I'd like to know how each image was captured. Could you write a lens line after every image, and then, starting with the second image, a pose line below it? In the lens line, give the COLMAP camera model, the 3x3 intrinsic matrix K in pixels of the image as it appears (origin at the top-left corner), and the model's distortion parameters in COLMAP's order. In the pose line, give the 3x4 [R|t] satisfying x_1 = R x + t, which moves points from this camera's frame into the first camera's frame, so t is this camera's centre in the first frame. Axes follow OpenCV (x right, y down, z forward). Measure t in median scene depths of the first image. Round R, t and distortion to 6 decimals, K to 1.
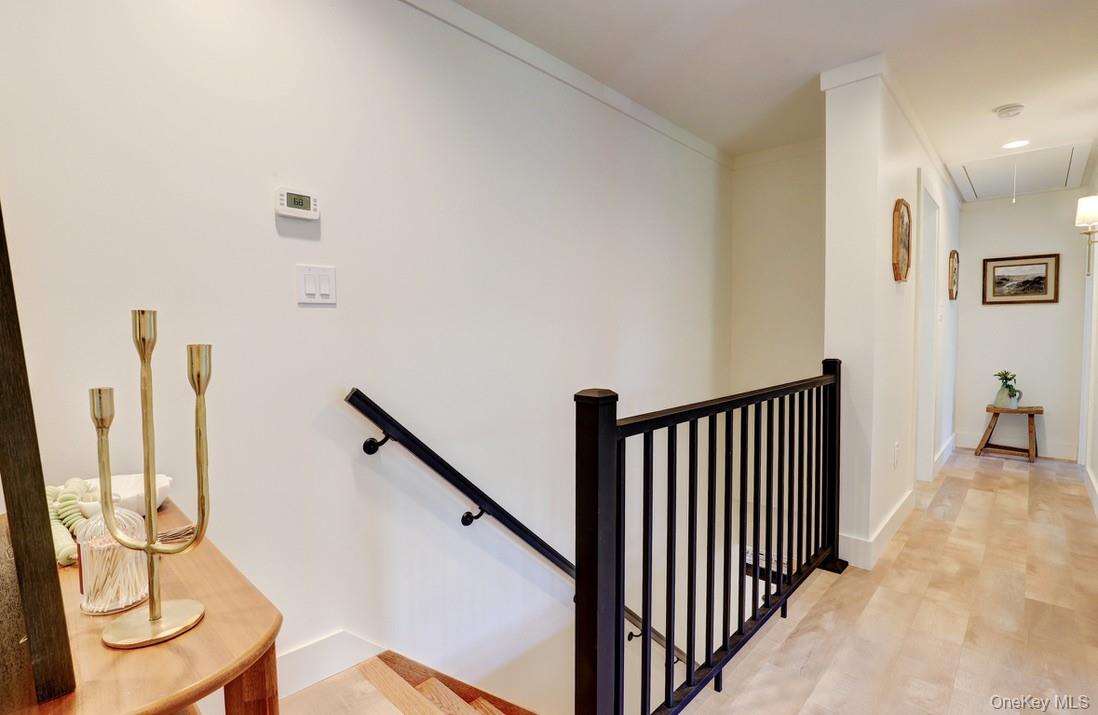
lens RADIAL K [[464.5, 0, 549.0], [0, 464.5, 357.5], [0, 0, 1]] dist [-0.045509, -0.000191]
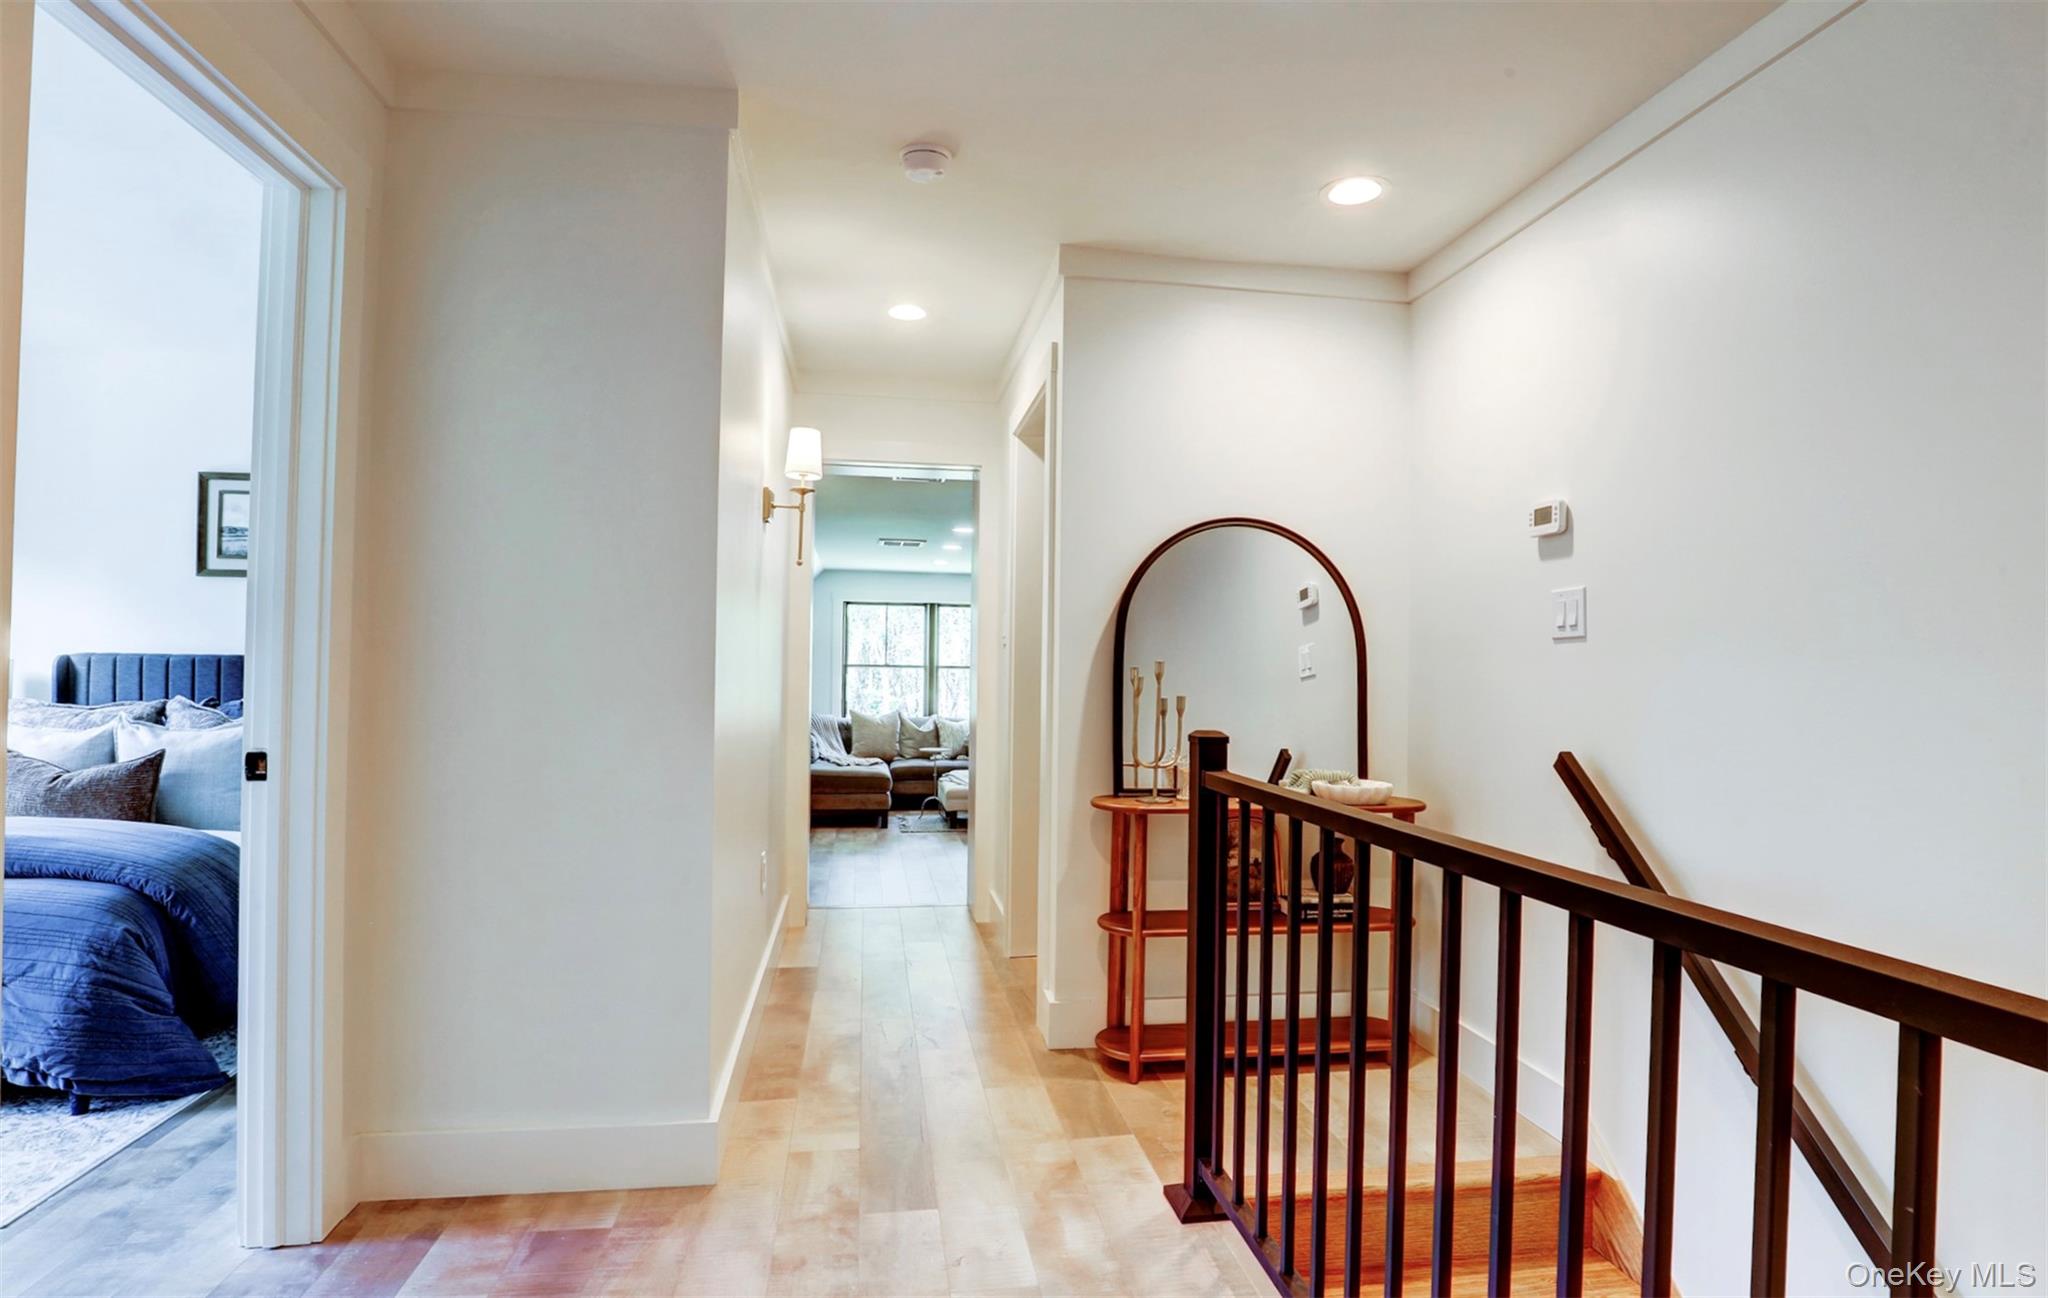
lens RADIAL K [[1019.0, 0, 1024.0], [0, 1019.0, 649.0], [0, 0, 1]] dist [0.001163, 0.000067]
pose [[-0.562779, -0.014942, -0.826472, 1.473044], [-0.040036, 0.999156, 0.009198, -0.079949], [0.825637, 0.038265, -0.562902, 1.247703]]
